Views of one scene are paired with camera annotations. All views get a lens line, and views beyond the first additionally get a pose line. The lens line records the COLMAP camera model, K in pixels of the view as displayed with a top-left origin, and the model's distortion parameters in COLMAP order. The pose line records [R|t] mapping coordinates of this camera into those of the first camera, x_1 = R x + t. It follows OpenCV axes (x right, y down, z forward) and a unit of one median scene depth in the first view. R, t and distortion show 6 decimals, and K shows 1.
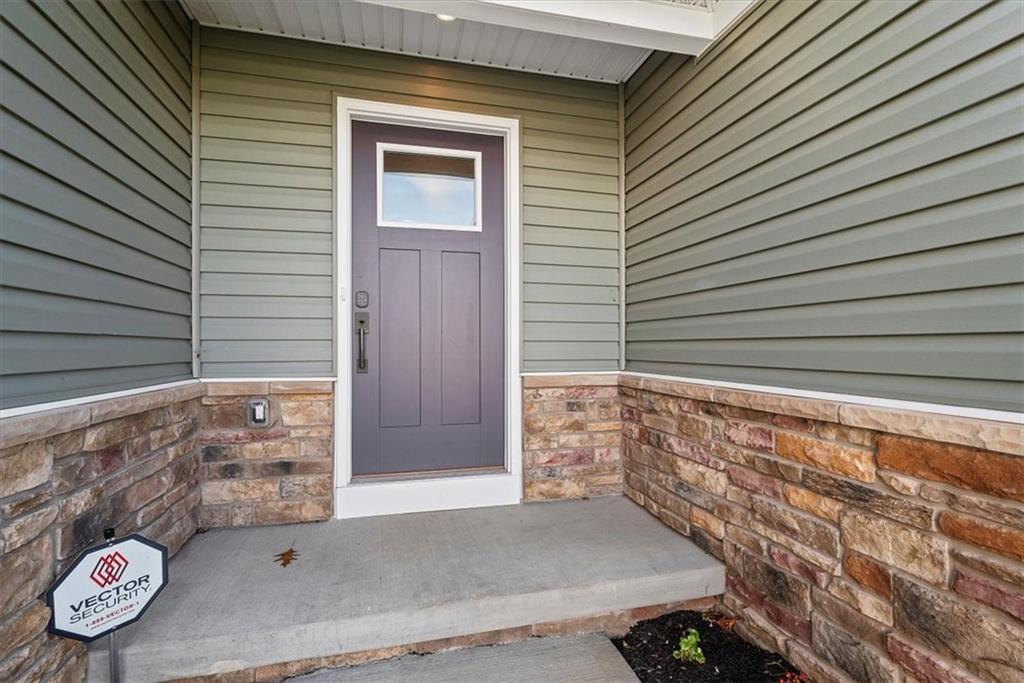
lens RADIAL K [[487.1, 0, 512.0], [0, 487.1, 341.5], [0, 0, 1]] dist [-0.000970, -0.000186]
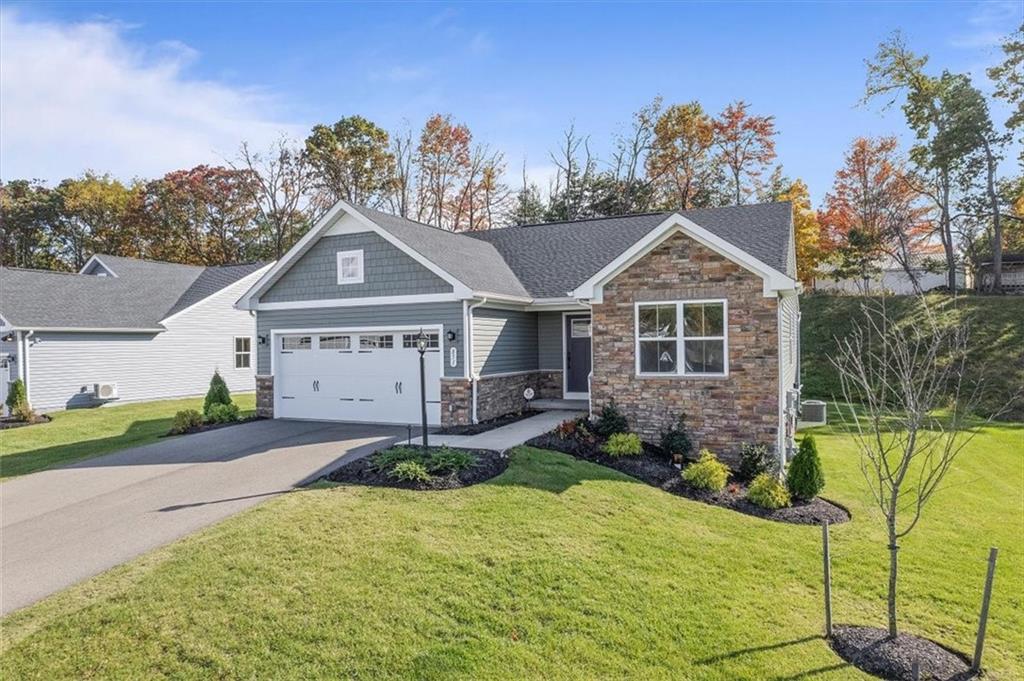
lens RADIAL K [[665.1, 0, 512.0], [0, 665.1, 340.5], [0, 0, 1]] dist [-0.054772, 0.052473]
pose [[0.774320, -0.010303, -0.632710, 3.557179], [0.016757, 0.999851, 0.004226, -0.264704], [0.632572, -0.013875, 0.774377, -4.605585]]
